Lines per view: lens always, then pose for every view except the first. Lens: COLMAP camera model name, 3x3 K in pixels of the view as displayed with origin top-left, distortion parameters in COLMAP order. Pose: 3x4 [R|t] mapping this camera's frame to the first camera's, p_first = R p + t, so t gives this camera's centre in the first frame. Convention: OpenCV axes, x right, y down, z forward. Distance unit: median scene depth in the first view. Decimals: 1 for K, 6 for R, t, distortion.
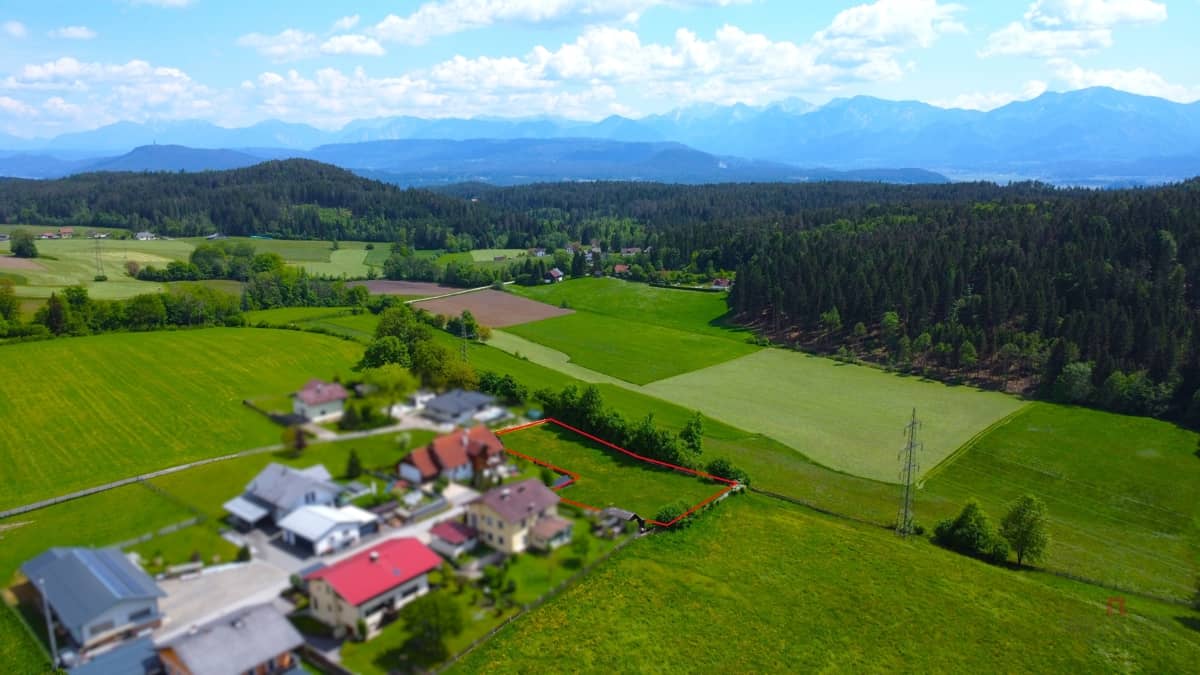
lens RADIAL K [[867.0, 0, 607.0], [0, 867.0, 336.6], [0, 0, 1]] dist [-0.009728, -0.002452]
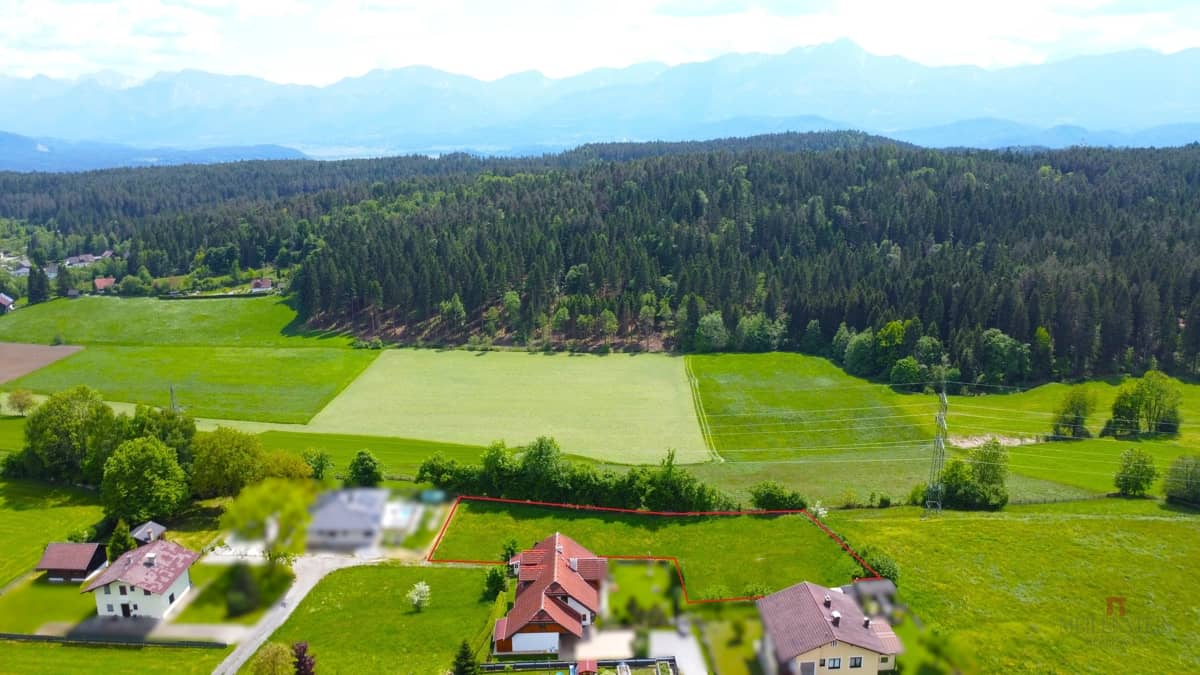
lens RADIAL K [[867.0, 0, 597.3], [0, 867.0, 340.7], [0, 0, 1]] dist [-0.009728, -0.002452]
pose [[0.765380, -0.167661, 0.621356, -0.196566], [0.148487, 0.985426, 0.082994, -0.037606], [-0.626215, 0.028741, 0.779121, 0.171871]]
